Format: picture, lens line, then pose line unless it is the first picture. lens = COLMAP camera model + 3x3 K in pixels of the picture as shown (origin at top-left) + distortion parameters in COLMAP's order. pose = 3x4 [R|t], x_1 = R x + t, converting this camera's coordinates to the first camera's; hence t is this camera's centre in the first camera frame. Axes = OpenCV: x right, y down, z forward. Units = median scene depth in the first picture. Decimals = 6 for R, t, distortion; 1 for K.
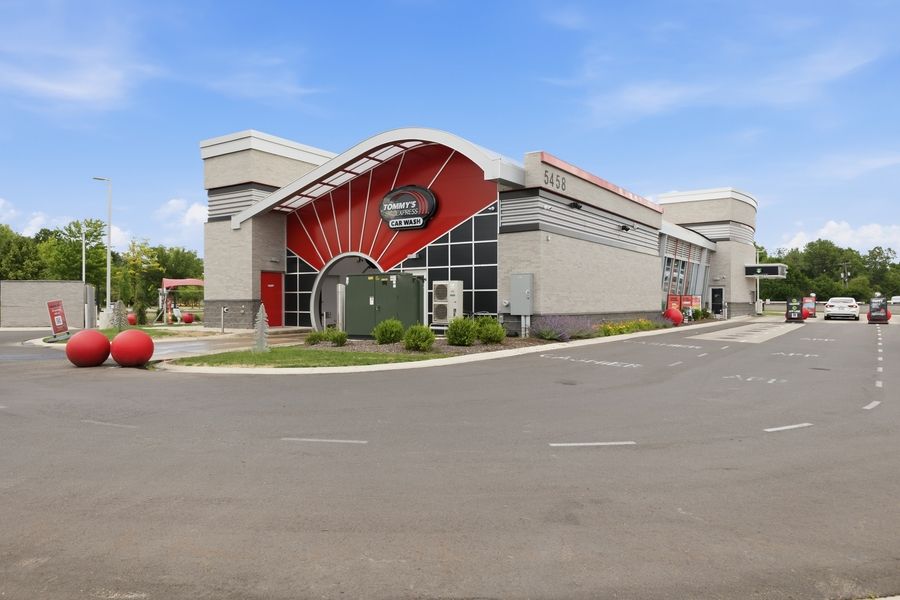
lens RADIAL K [[614.8, 0, 450.0], [0, 614.8, 300.0], [0, 0, 1]] dist [0.022751, -0.000375]
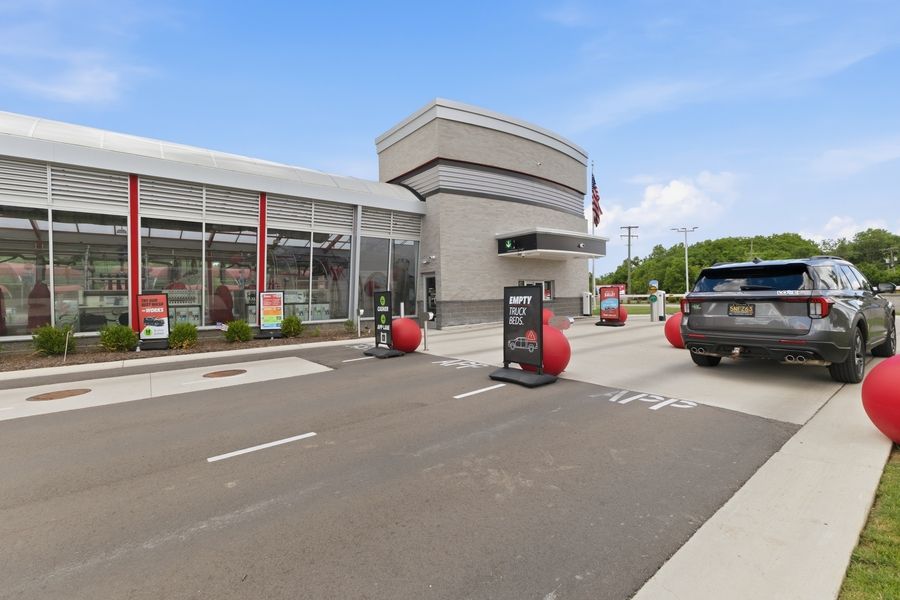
lens RADIAL K [[393.9, 0, 450.0], [0, 393.9, 300.0], [0, 0, 1]] dist [-0.021141, -0.000107]
pose [[0.959714, -0.020443, -0.280233, 1.077476], [0.024330, 0.999650, 0.010399, -0.001239], [0.279923, -0.016798, 0.959876, 1.245315]]
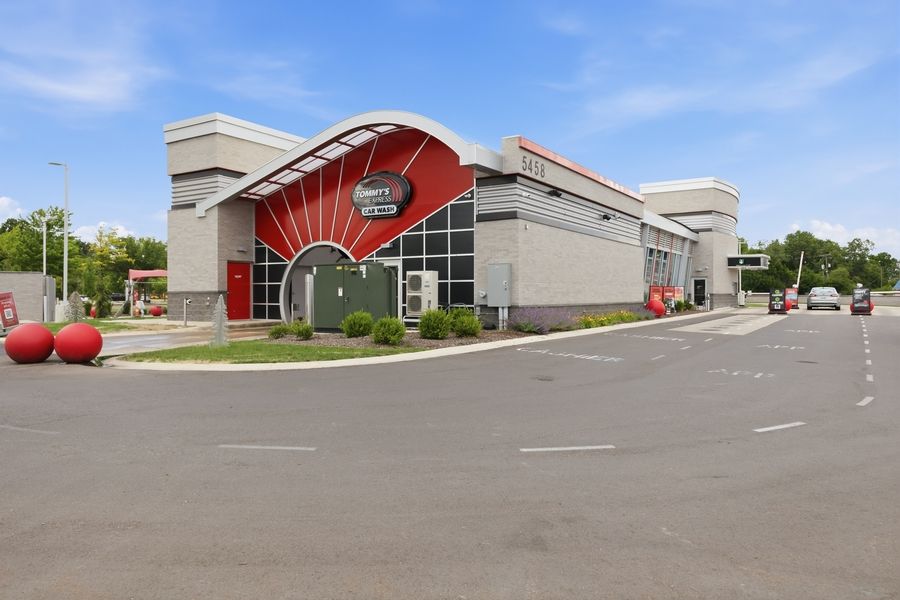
lens RADIAL K [[621.6, 0, 449.1], [0, 621.6, 290.1], [0, 0, 1]] dist [0.027646, -0.001990]
pose [[0.999614, -0.001151, 0.027759, 0.009914], [0.001240, 0.999994, -0.003199, 0.001398], [-0.027755, 0.003232, 0.999610, 0.027919]]
